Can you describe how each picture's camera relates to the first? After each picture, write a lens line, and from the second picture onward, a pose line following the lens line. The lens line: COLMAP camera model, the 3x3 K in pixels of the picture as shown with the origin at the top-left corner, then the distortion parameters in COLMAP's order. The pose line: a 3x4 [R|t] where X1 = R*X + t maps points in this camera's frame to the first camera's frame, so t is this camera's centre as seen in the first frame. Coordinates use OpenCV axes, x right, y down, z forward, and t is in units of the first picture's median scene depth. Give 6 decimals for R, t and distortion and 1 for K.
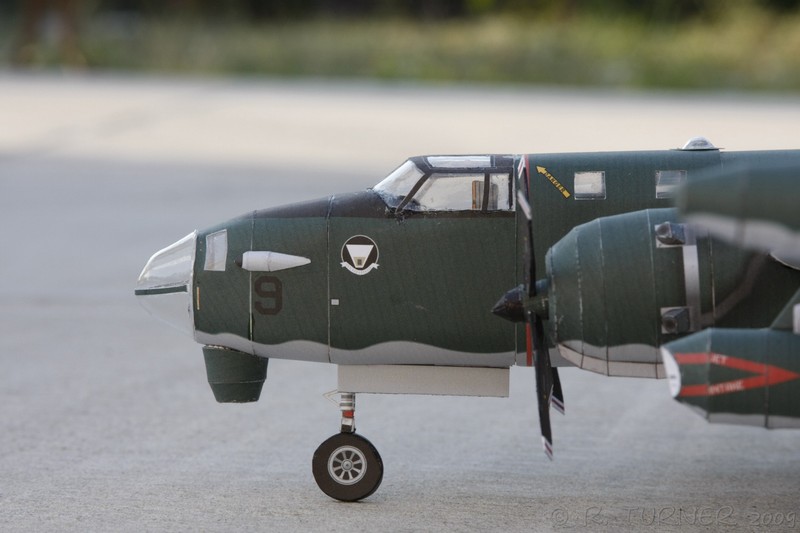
lens RADIAL K [[4980.5, 0, 400.0], [0, 4980.5, 266.5], [0, 0, 1]] dist [0.661412, 18.648236]
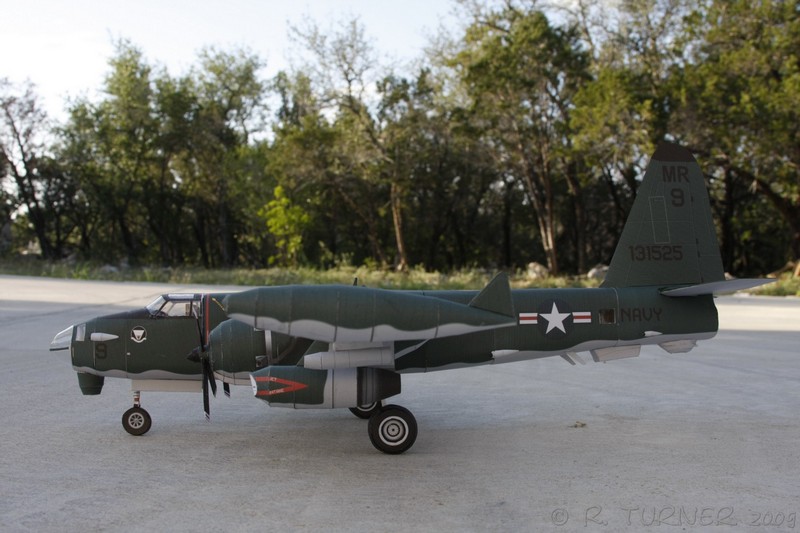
lens RADIAL K [[1164.3, 0, 400.0], [0, 1164.3, 266.5], [0, 0, 1]] dist [-0.036071, 0.030015]
pose [[0.995163, 0.003316, 0.098181, 0.062822], [0.002906, 0.997999, -0.063168, 0.000820], [-0.098194, 0.063147, 0.993162, 0.420866]]
